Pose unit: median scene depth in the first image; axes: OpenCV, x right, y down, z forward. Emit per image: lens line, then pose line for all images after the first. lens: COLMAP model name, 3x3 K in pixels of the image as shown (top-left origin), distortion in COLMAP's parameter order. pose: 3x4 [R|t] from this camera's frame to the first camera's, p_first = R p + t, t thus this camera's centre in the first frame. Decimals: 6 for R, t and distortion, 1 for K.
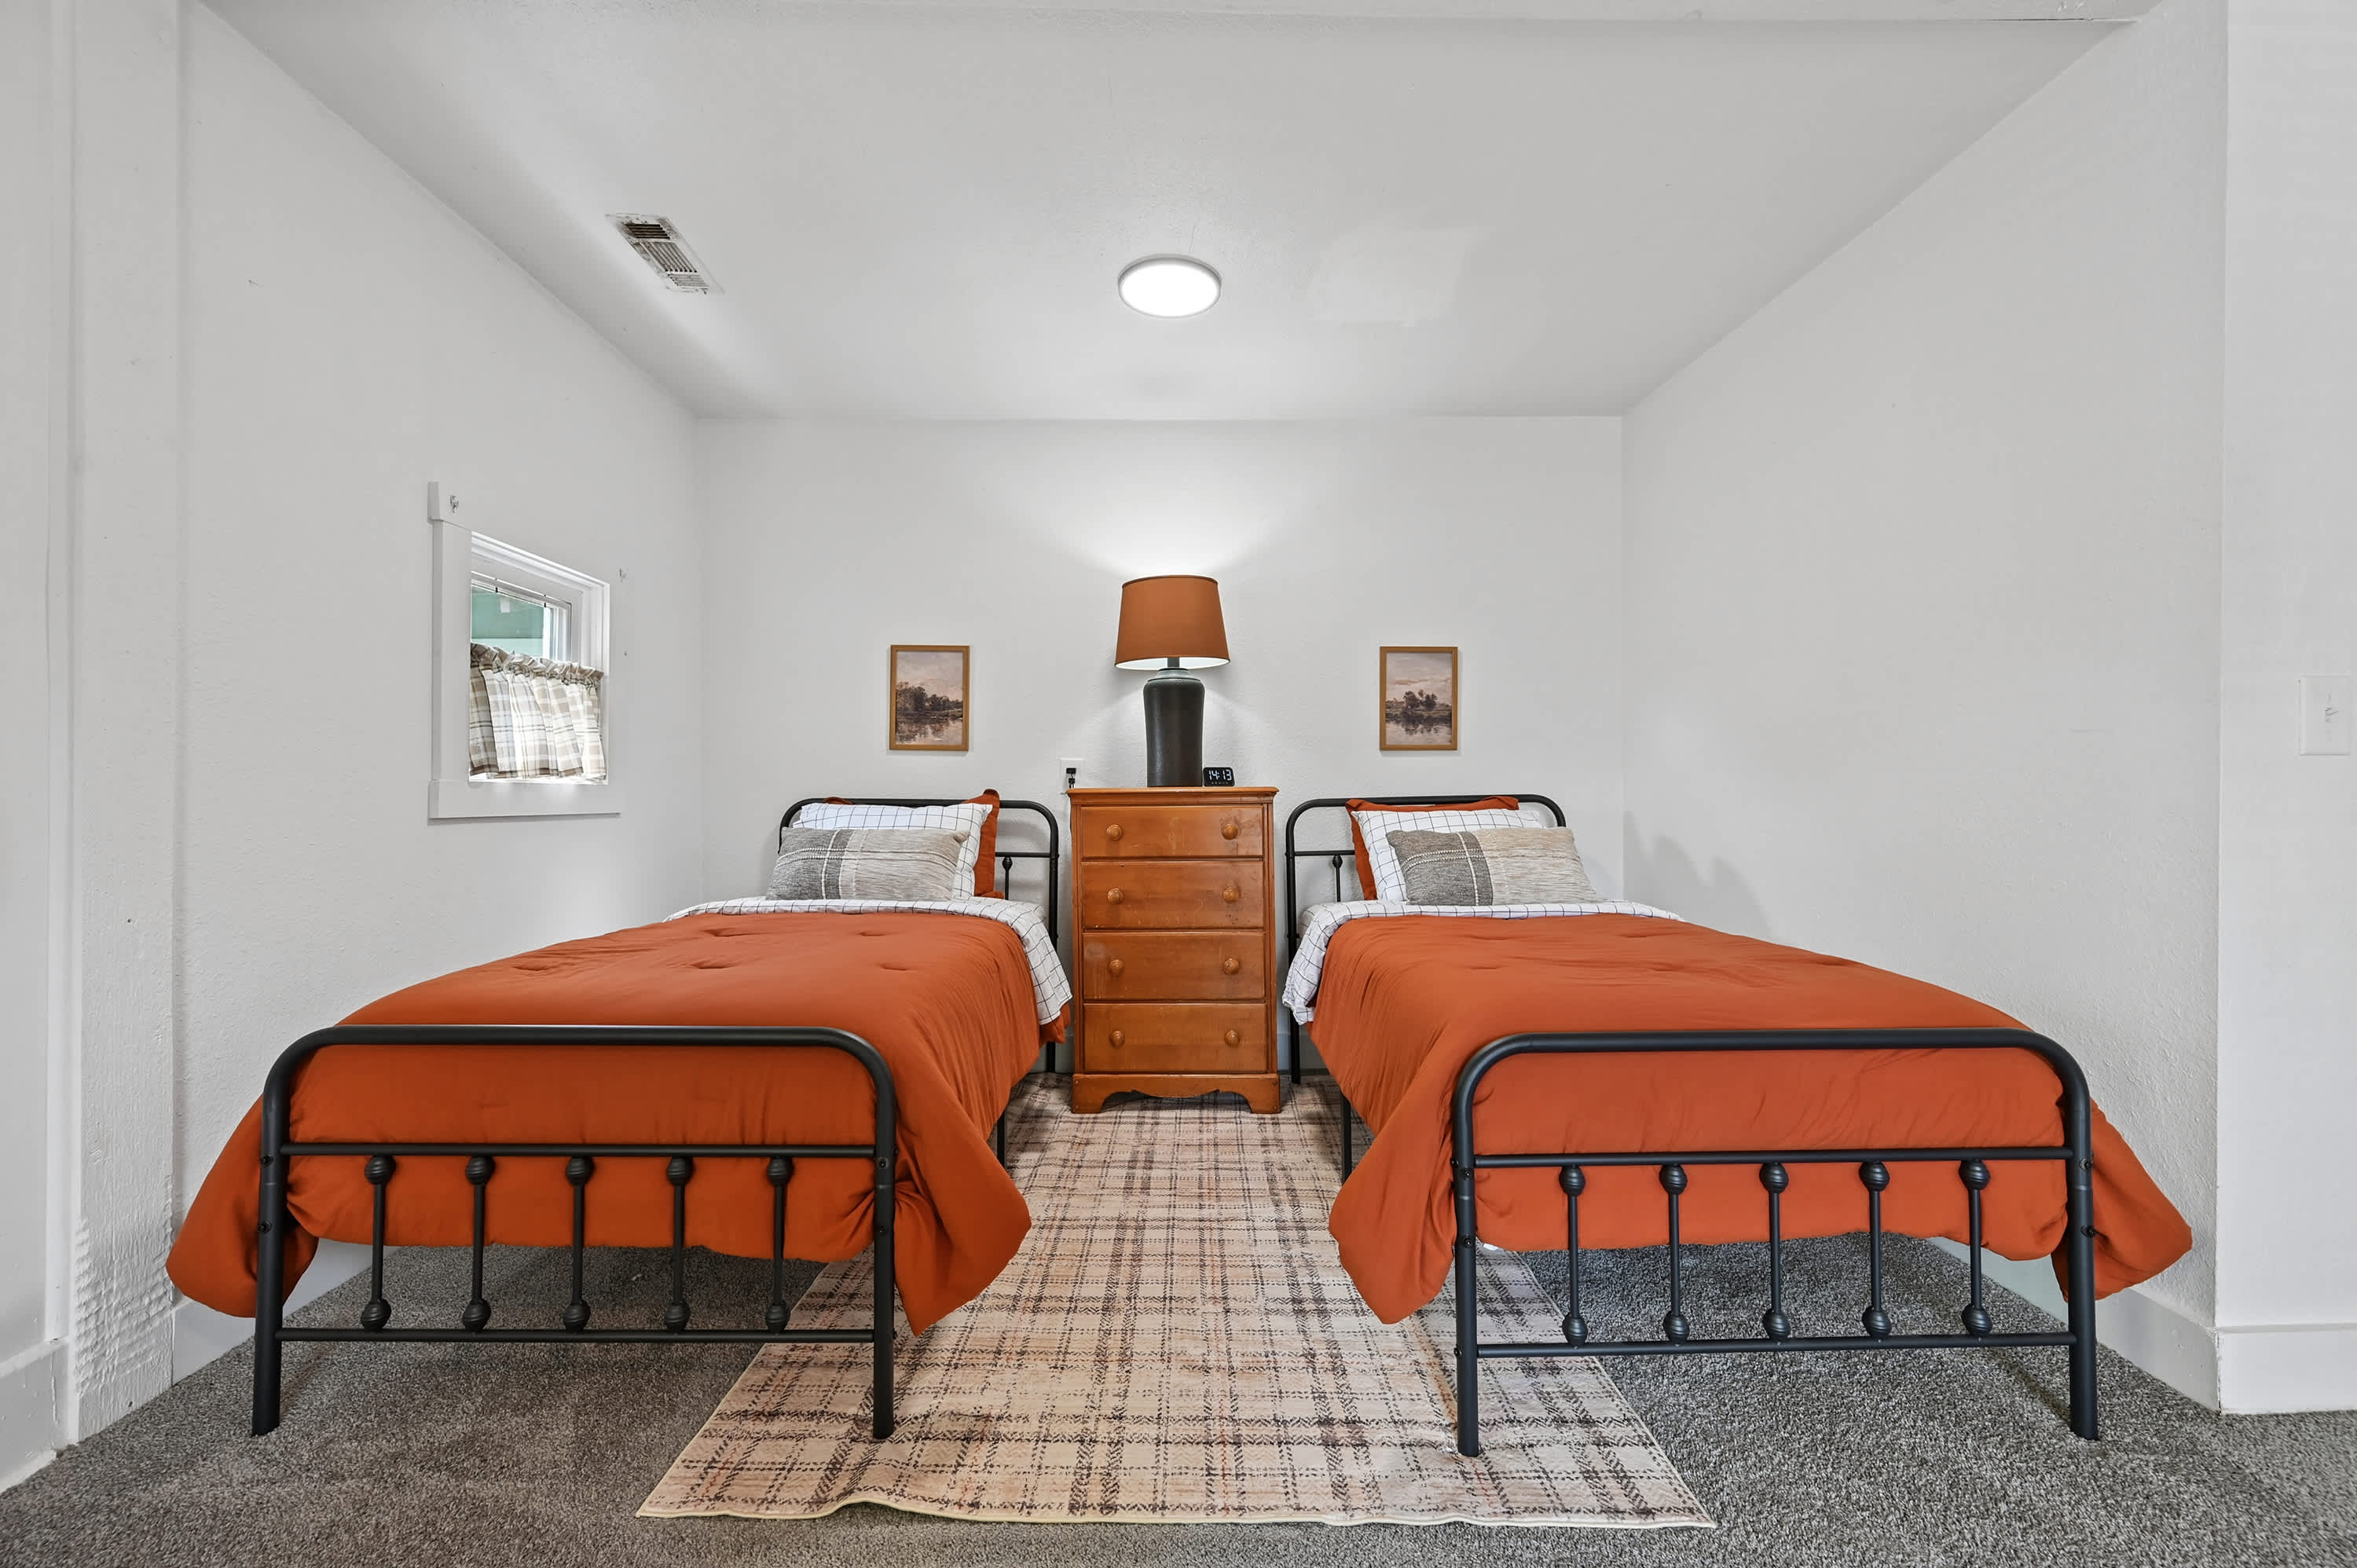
lens RADIAL K [[926.9, 0, 1173.3], [0, 926.9, 770.9], [0, 0, 1]] dist [0.000295, 0.000039]
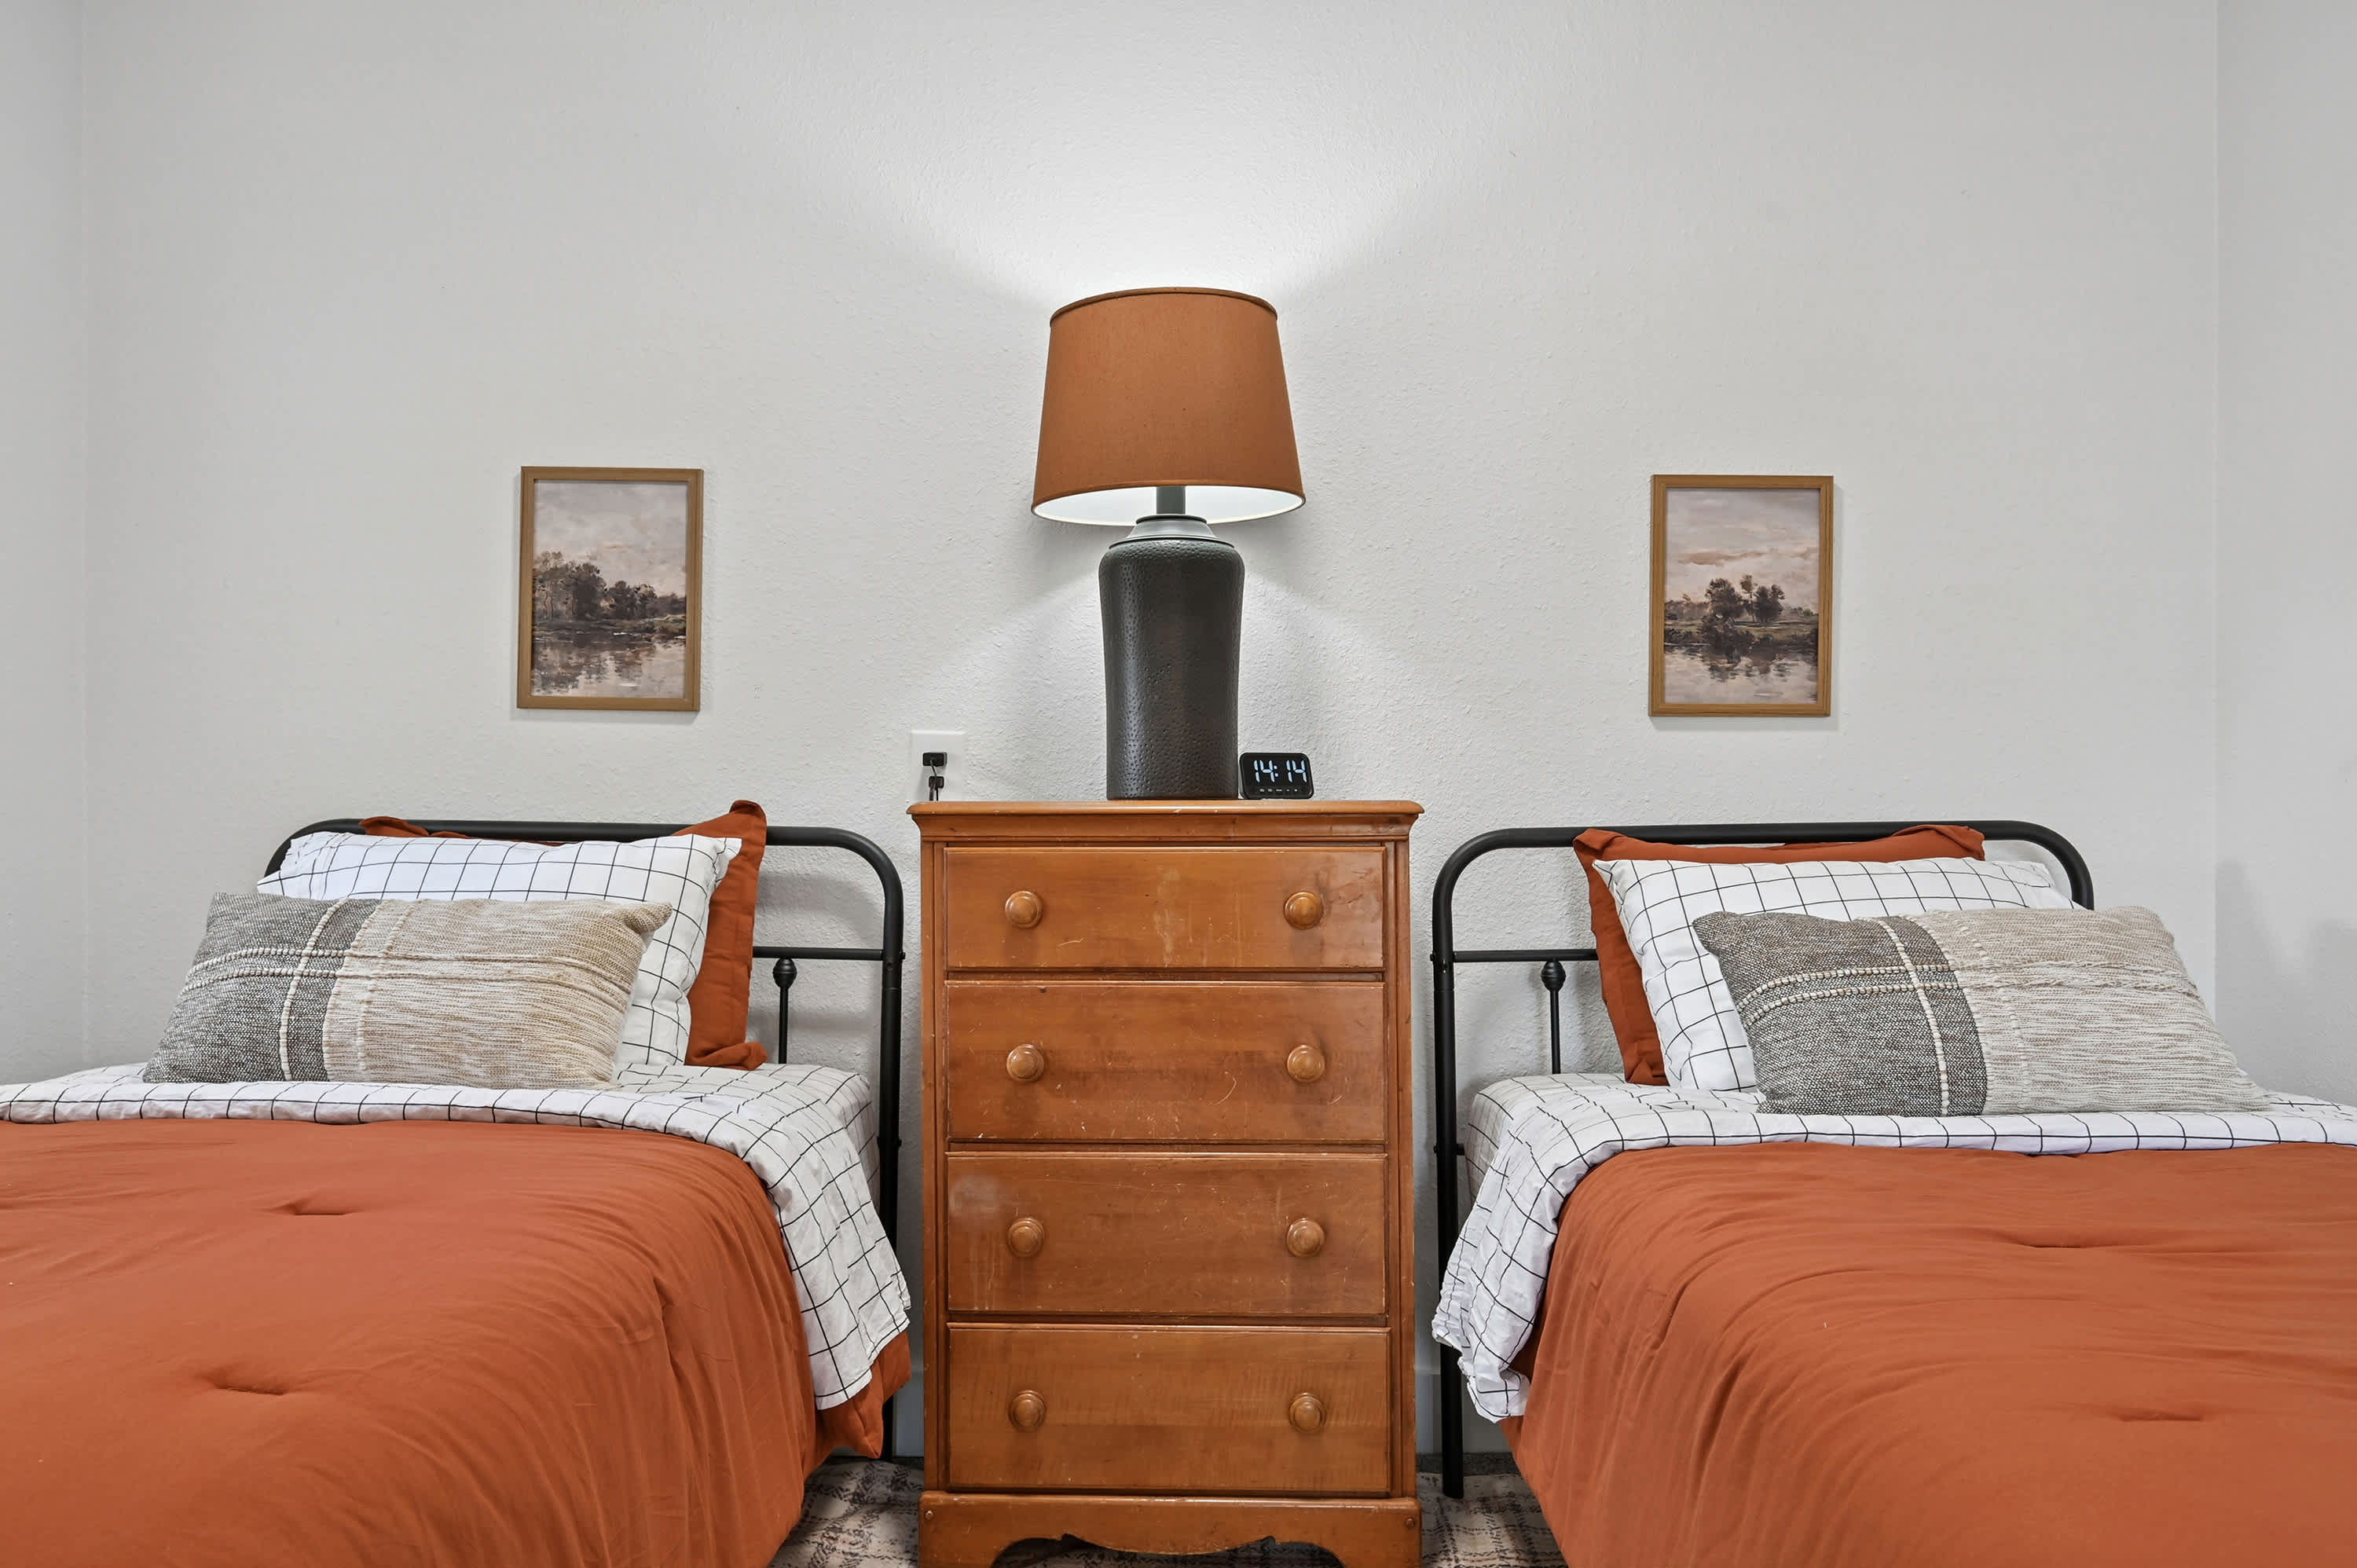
lens RADIAL K [[1567.4, 0, 1178.5], [0, 1567.4, 784.0], [0, 0, 1]] dist [-0.000374, 0.000020]
pose [[0.999950, 0.005861, -0.008154, 0.010251], [-0.005731, 0.999857, 0.015882, -0.000877], [0.008246, -0.015834, 0.999841, 0.294186]]
